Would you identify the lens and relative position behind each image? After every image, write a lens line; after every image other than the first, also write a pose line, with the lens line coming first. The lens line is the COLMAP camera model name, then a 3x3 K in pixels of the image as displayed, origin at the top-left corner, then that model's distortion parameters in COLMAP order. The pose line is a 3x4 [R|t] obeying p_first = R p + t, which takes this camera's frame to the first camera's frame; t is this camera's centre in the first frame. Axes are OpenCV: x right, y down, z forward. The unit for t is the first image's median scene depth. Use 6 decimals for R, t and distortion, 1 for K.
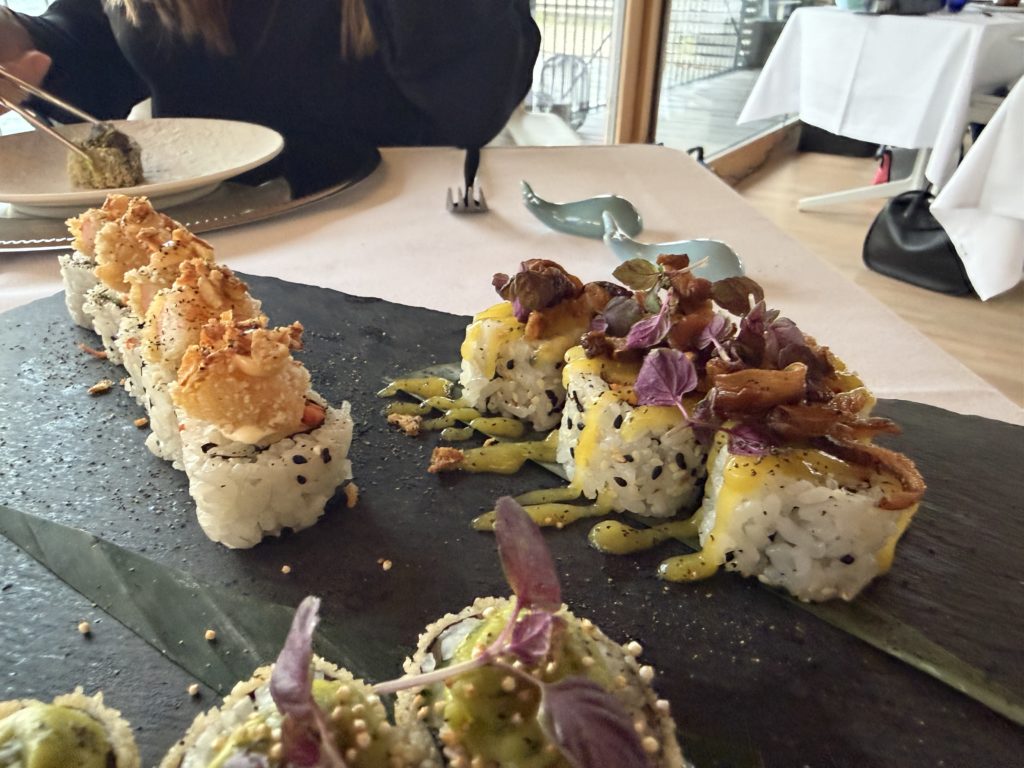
lens RADIAL K [[721.3, 0, 512.0], [0, 721.3, 384.0], [0, 0, 1]] dist [0.004545, 0.001841]
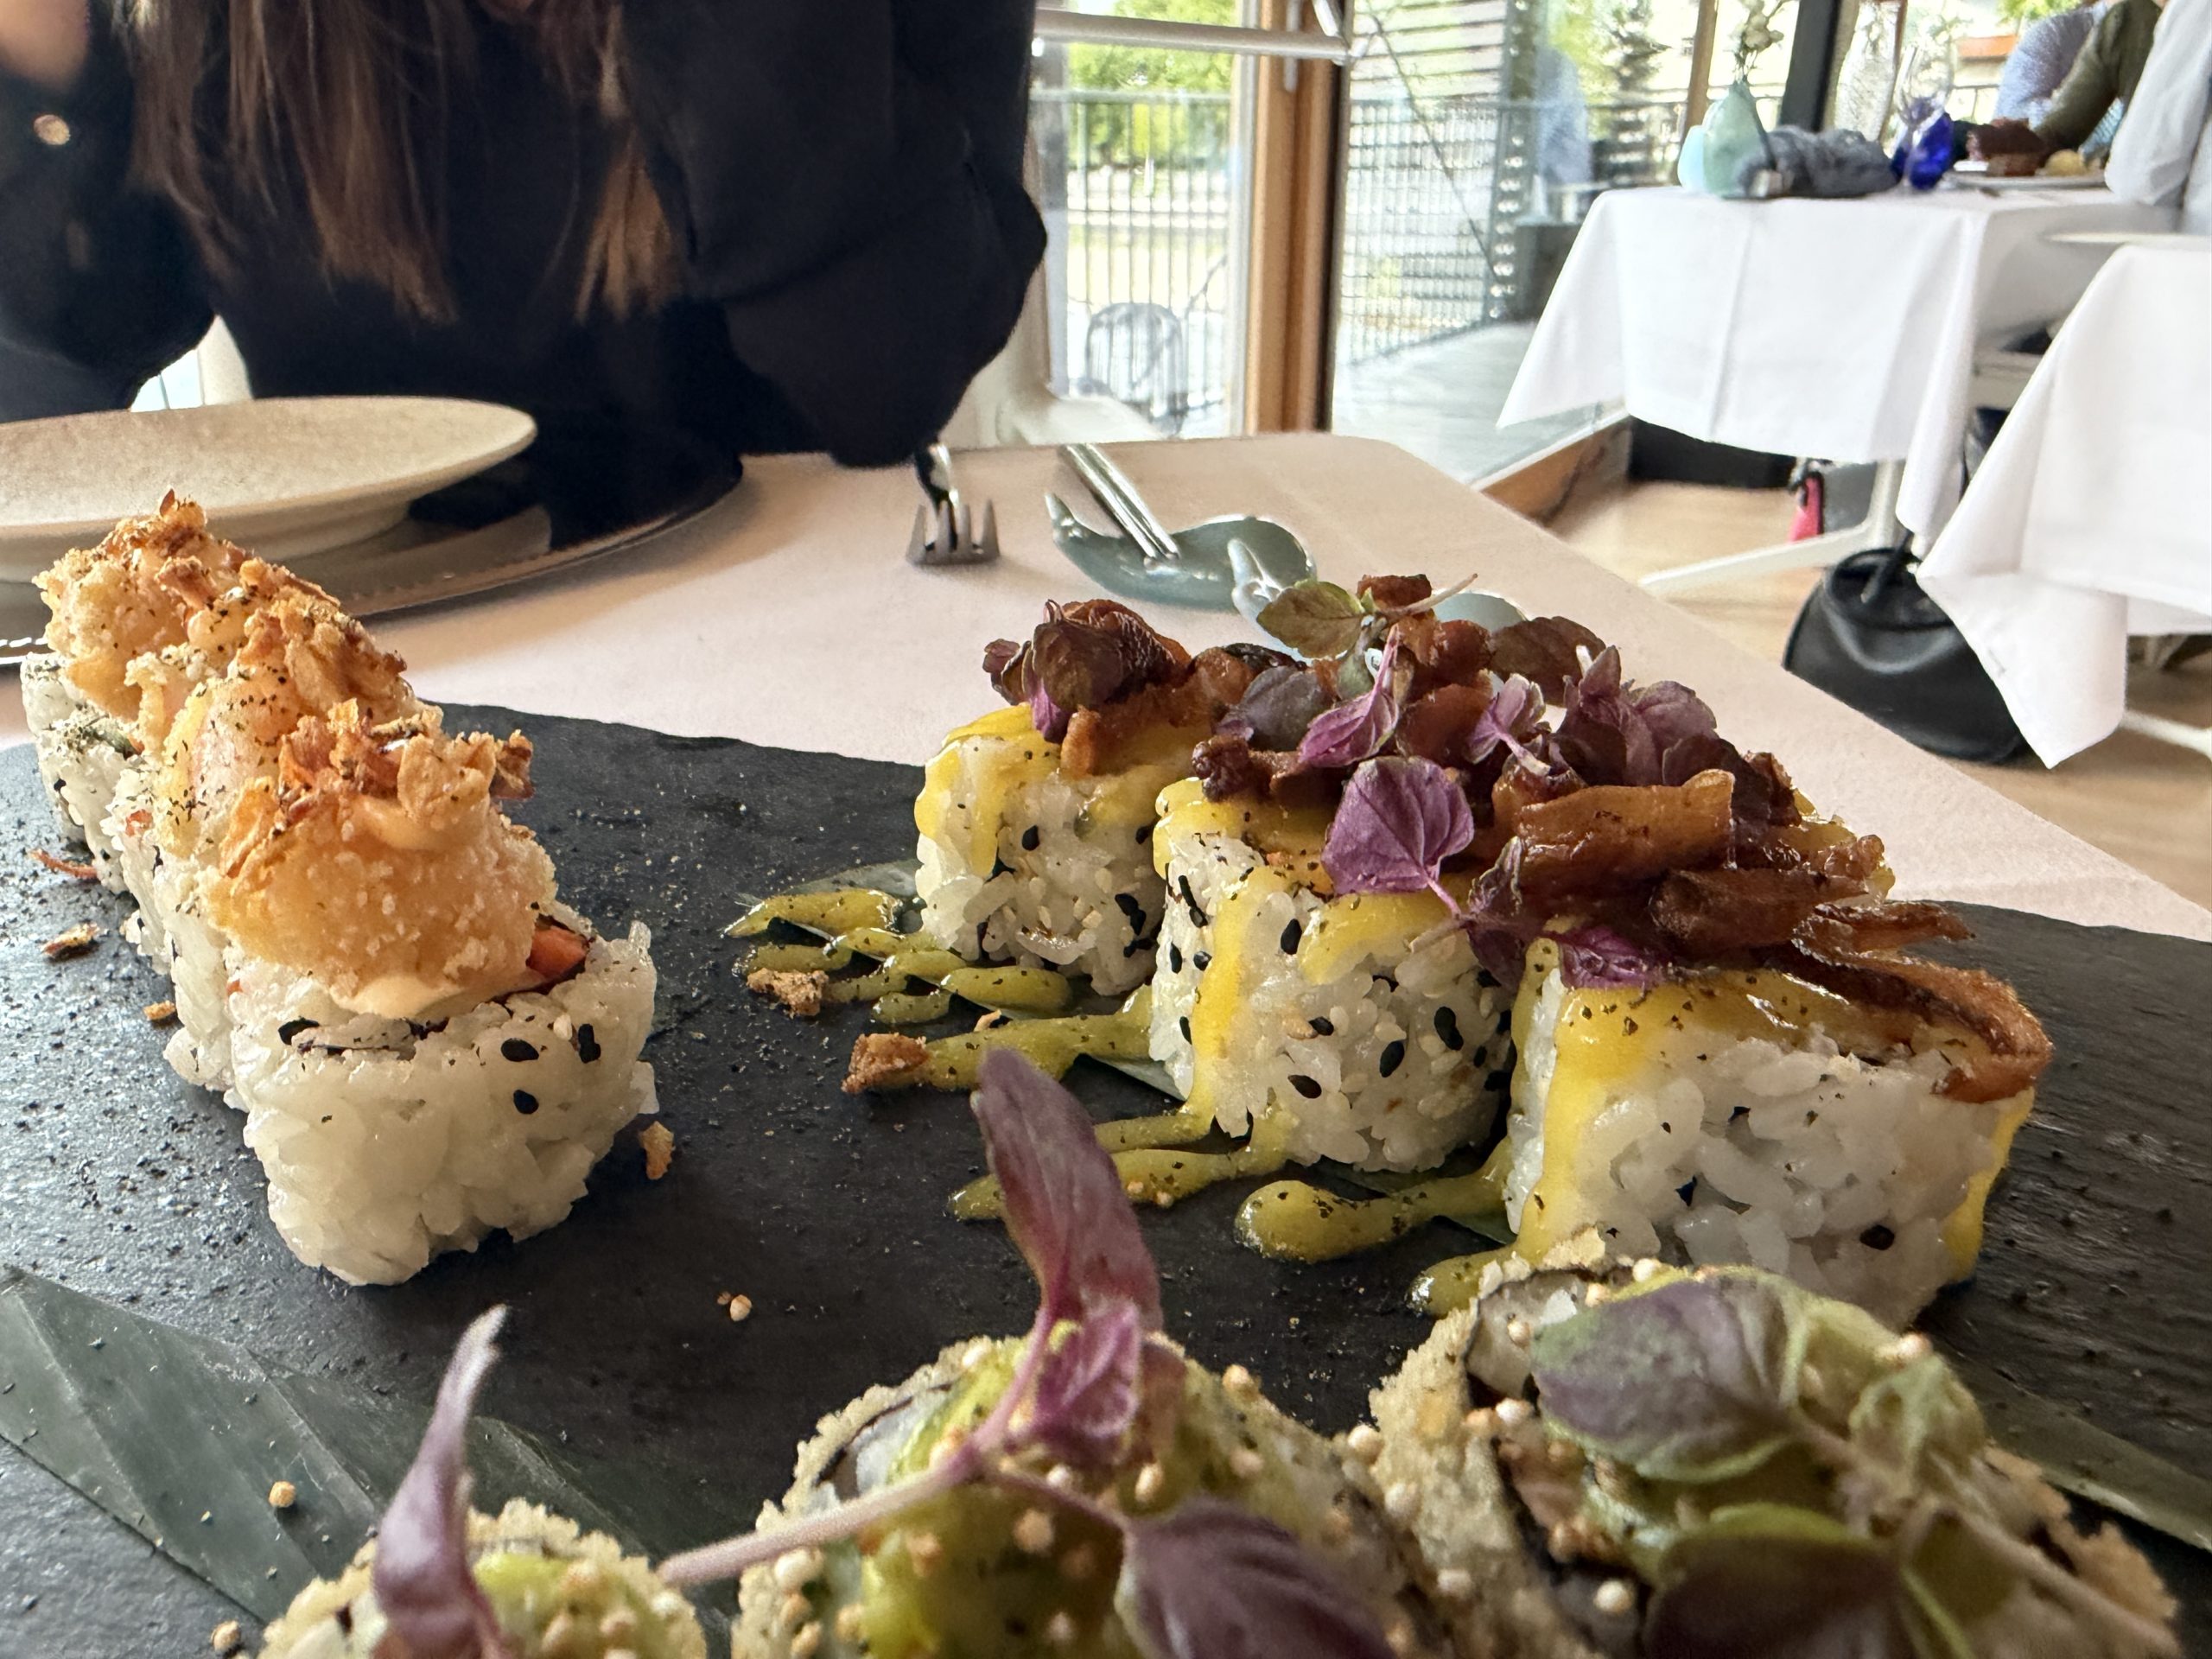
lens RADIAL K [[1553.7, 0, 1060.5], [0, 1553.7, 829.8], [0, 0, 1]] dist [-0.004529, 0.012298]
pose [[0.999034, -0.042993, 0.009137, 0.008236], [0.043719, 0.993413, -0.105921, 0.077430], [-0.004523, 0.106218, 0.994333, 0.098744]]
